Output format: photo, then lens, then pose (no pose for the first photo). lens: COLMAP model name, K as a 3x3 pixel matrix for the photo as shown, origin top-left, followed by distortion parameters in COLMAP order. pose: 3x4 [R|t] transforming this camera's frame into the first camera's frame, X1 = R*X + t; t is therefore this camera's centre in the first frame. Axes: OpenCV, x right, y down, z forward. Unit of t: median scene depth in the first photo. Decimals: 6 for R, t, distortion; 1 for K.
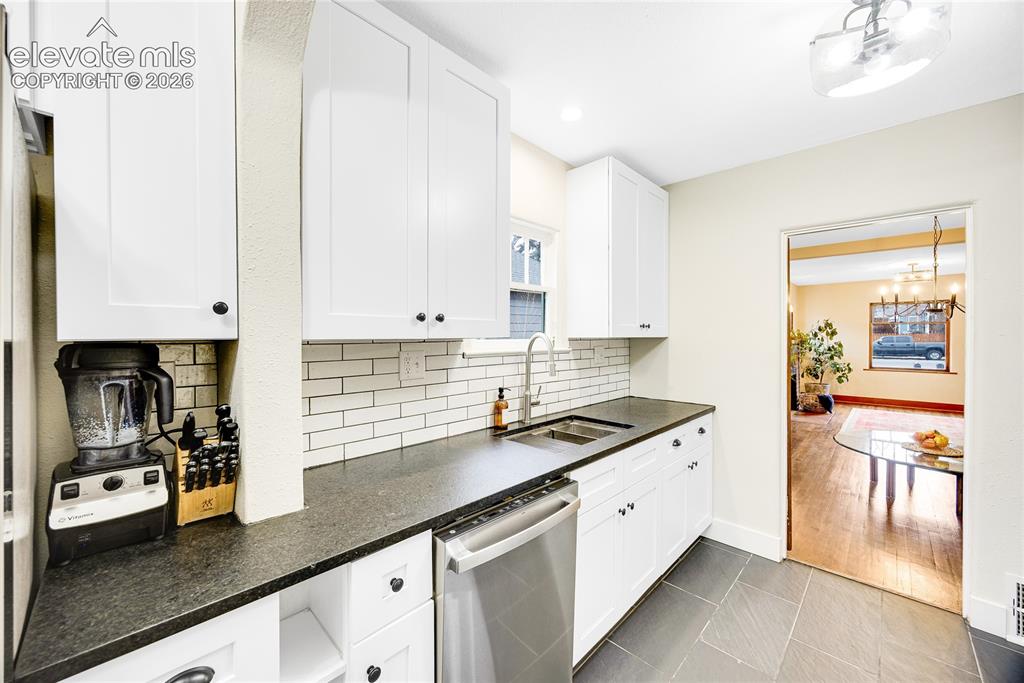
lens RADIAL K [[396.4, 0, 513.4], [0, 396.4, 345.1], [0, 0, 1]] dist [-0.000046, -0.000100]
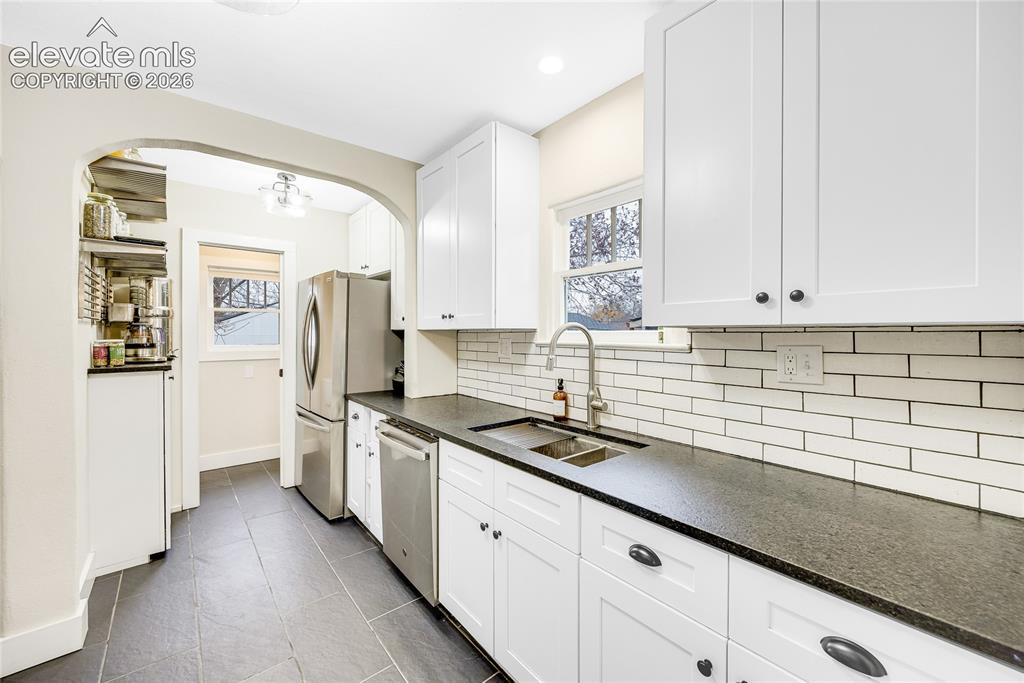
lens RADIAL K [[396.4, 0, 511.8], [0, 396.4, 339.4], [0, 0, 1]] dist [-0.000046, -0.000100]
pose [[-0.131015, 0.031355, -0.990884, 0.894780], [-0.002501, 0.999486, 0.031958, -0.020774], [0.991377, 0.006665, -0.130869, 0.941125]]
